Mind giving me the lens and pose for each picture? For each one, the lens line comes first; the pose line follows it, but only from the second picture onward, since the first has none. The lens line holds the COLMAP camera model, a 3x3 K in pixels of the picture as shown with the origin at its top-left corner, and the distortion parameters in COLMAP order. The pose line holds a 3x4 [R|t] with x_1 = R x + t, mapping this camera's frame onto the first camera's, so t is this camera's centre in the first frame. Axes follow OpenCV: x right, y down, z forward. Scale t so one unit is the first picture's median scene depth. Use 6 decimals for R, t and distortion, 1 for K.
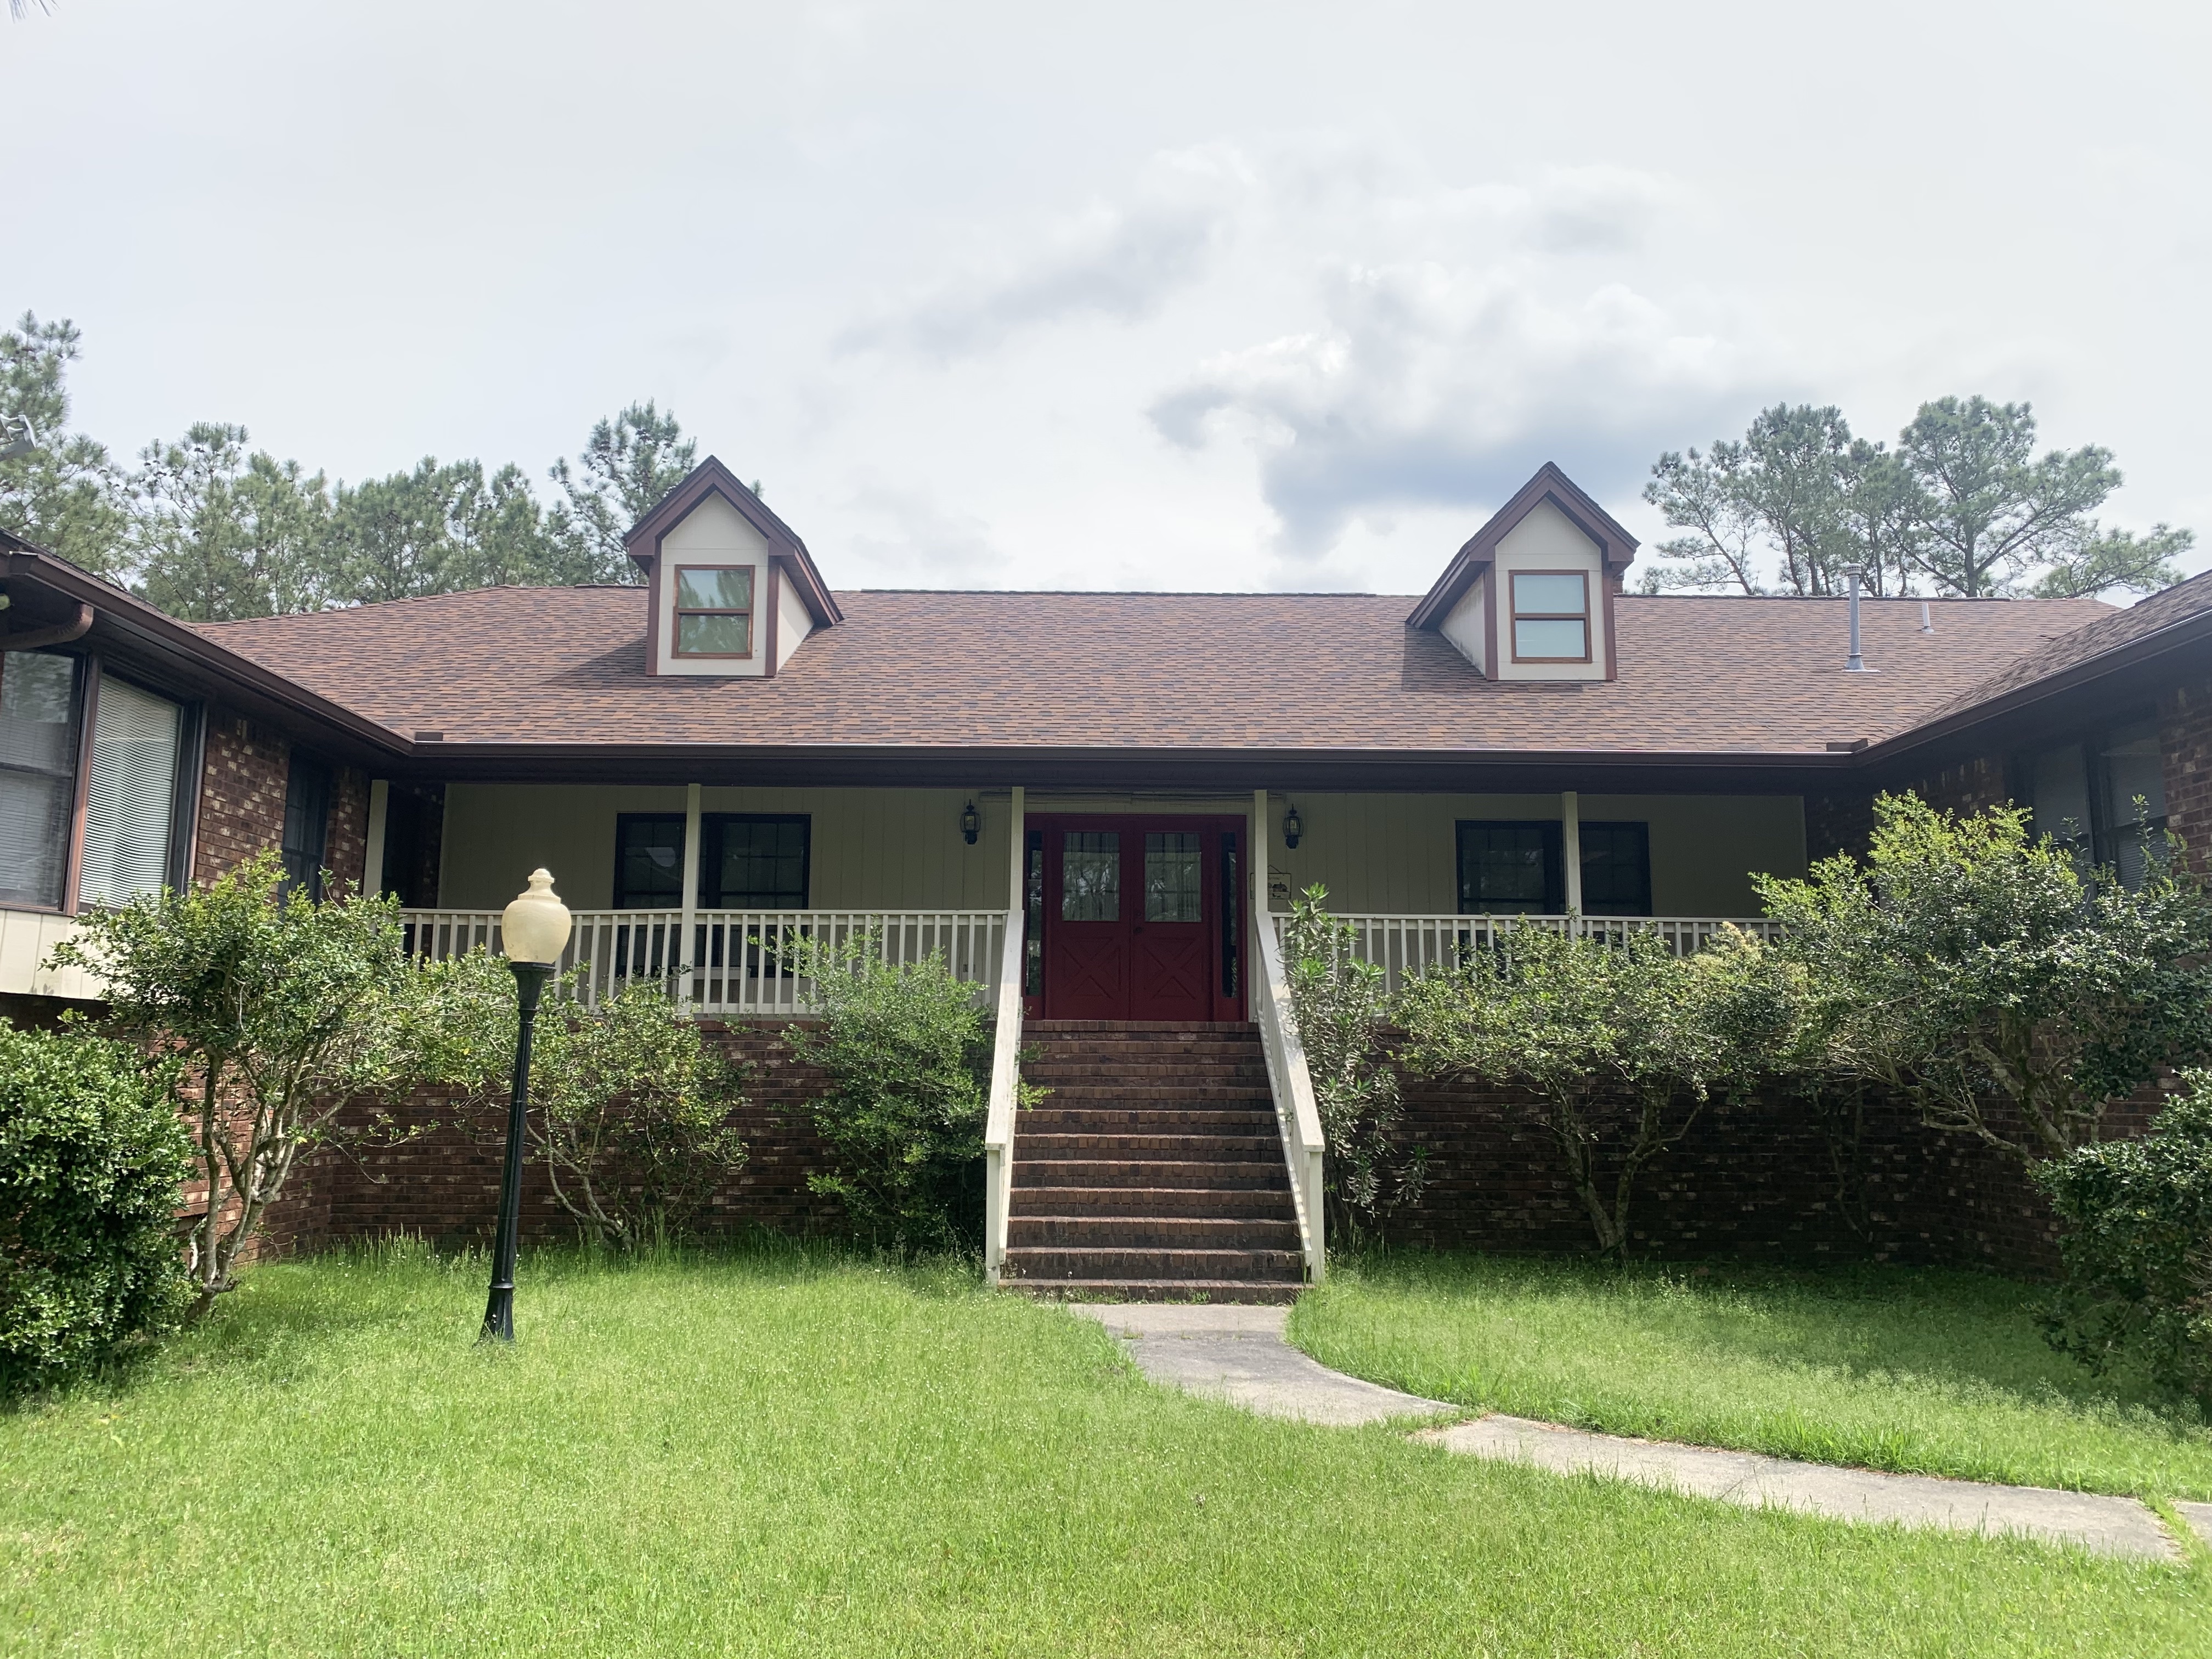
lens RADIAL K [[1626.7, 0, 1105.6], [0, 1626.7, 812.2], [0, 0, 1]] dist [0.067644, -0.093650]
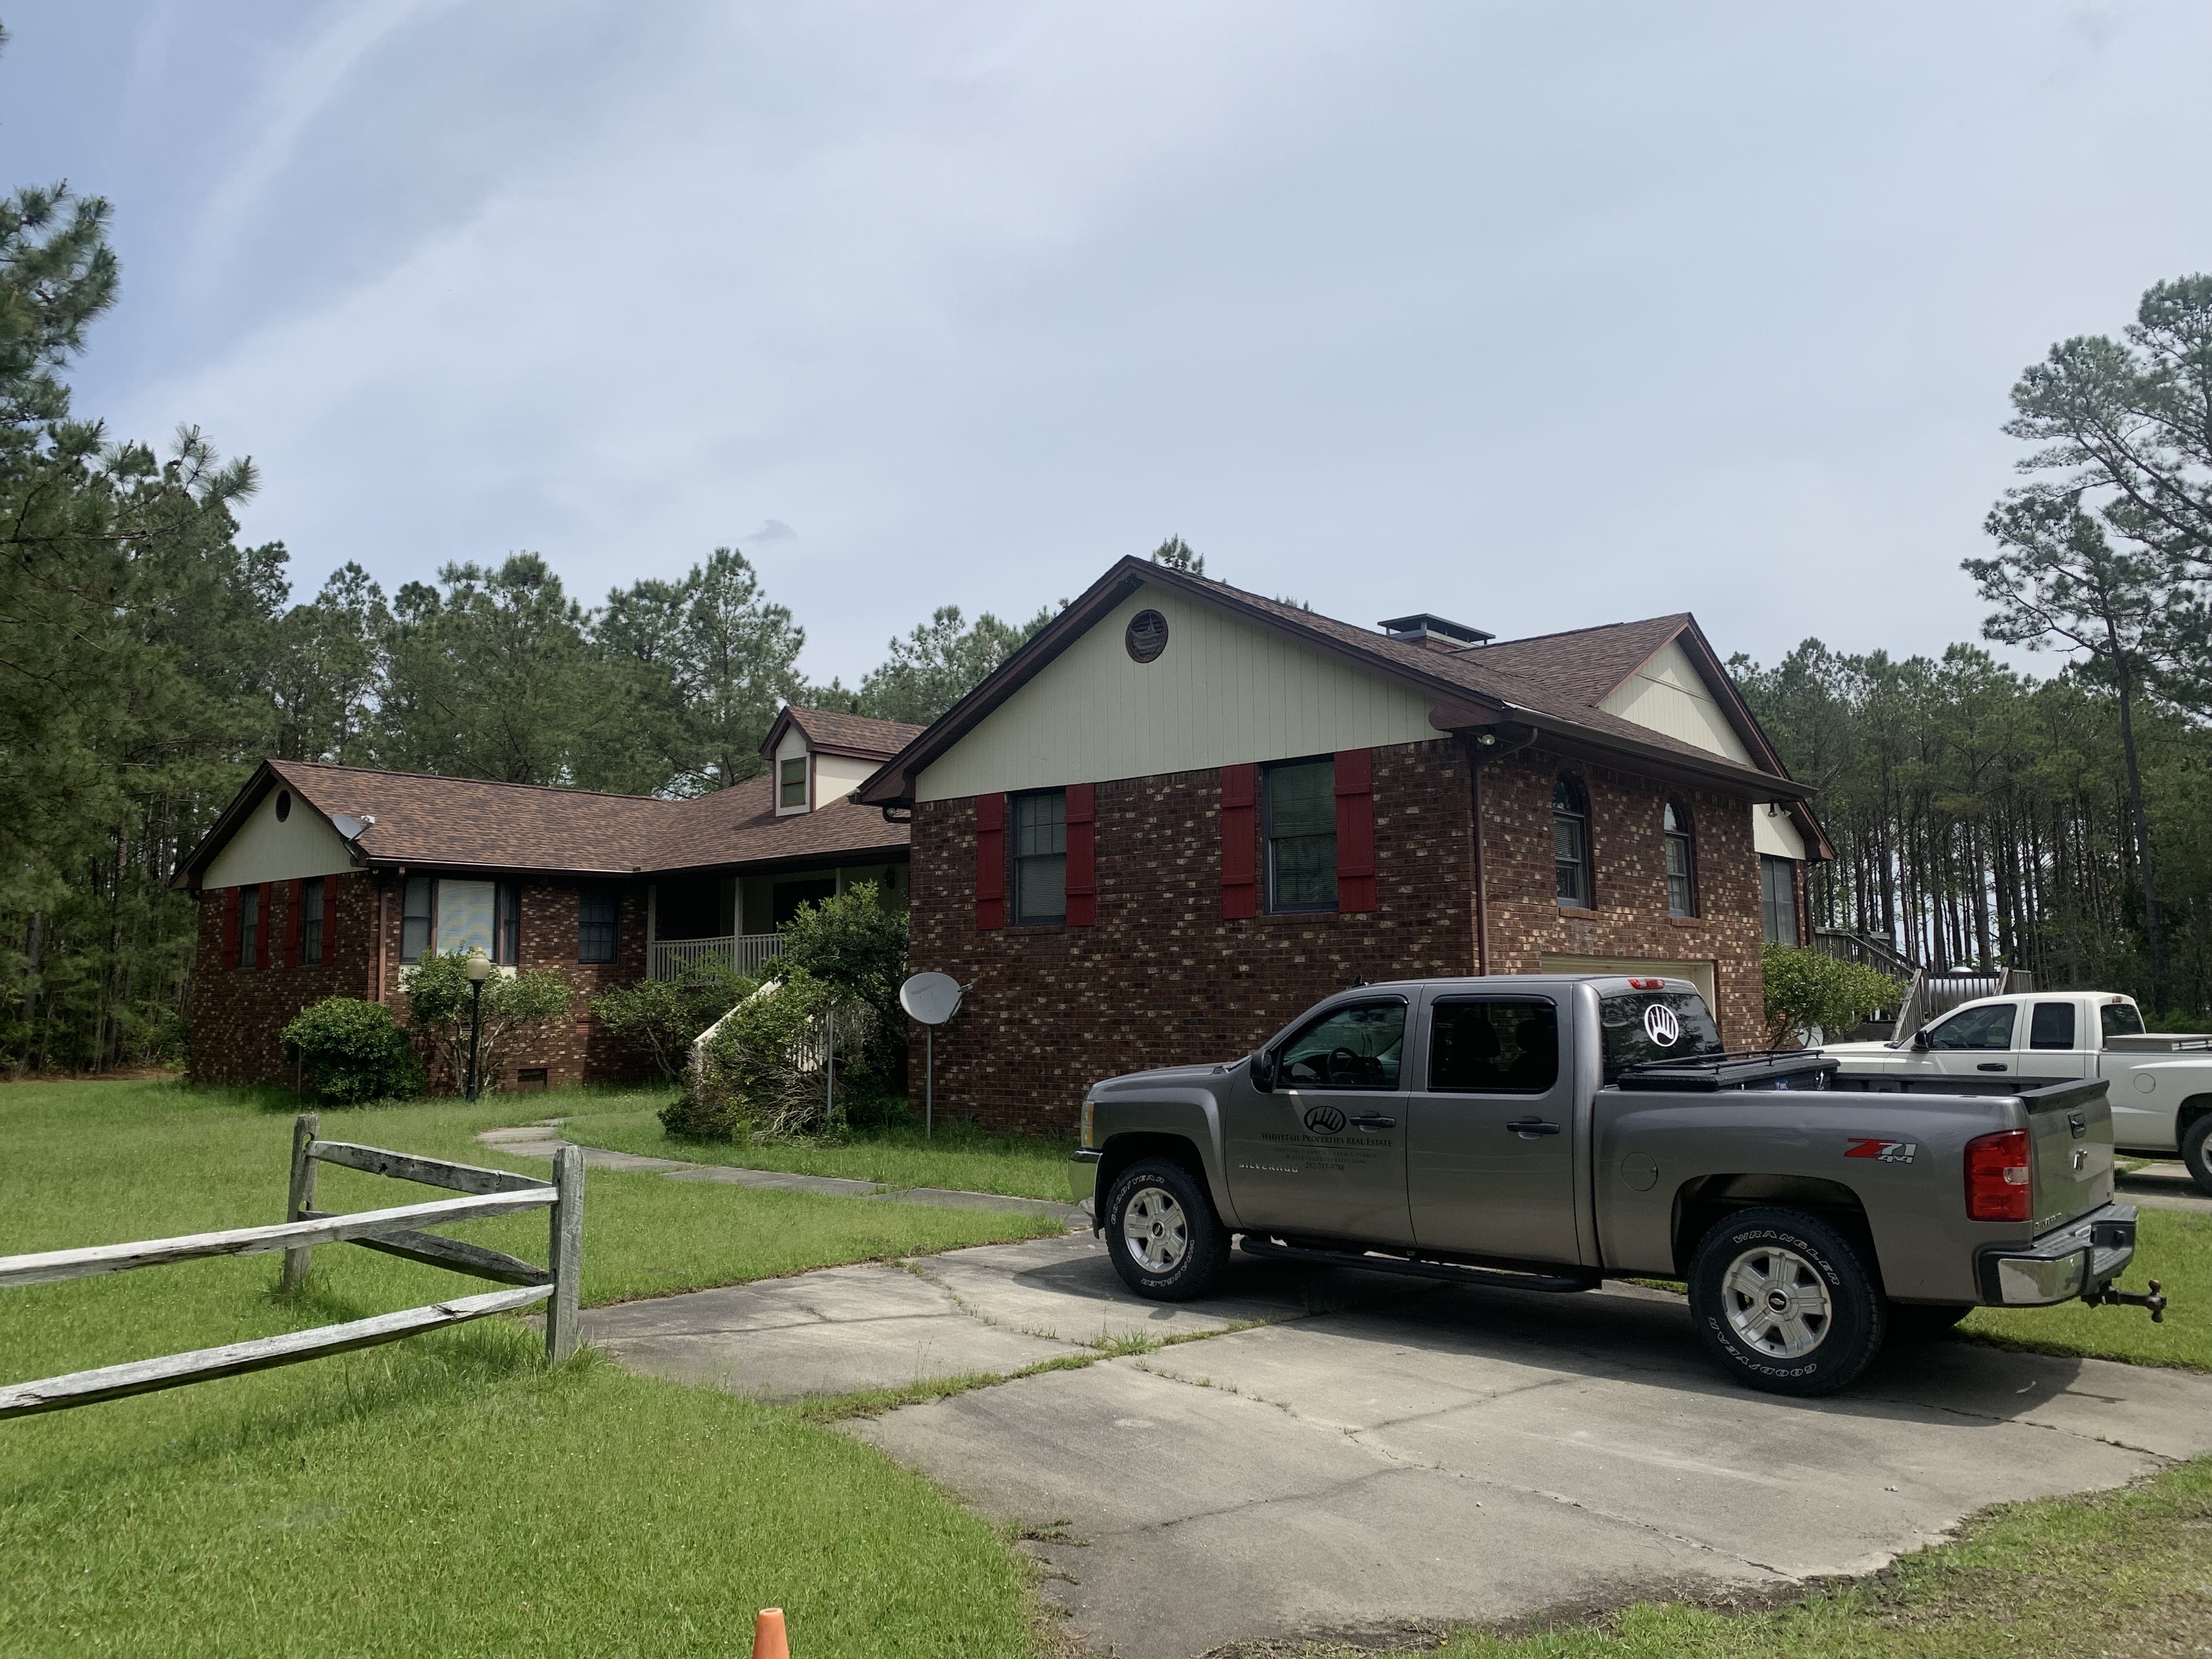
lens RADIAL K [[1626.7, 0, 1077.3], [0, 1626.7, 818.2], [0, 0, 1]] dist [0.067644, -0.093650]
pose [[0.745477, -0.089080, -0.660552, 1.219269], [0.116066, 0.993237, -0.002956, -0.030272], [0.656348, -0.074464, 0.750775, -0.258491]]
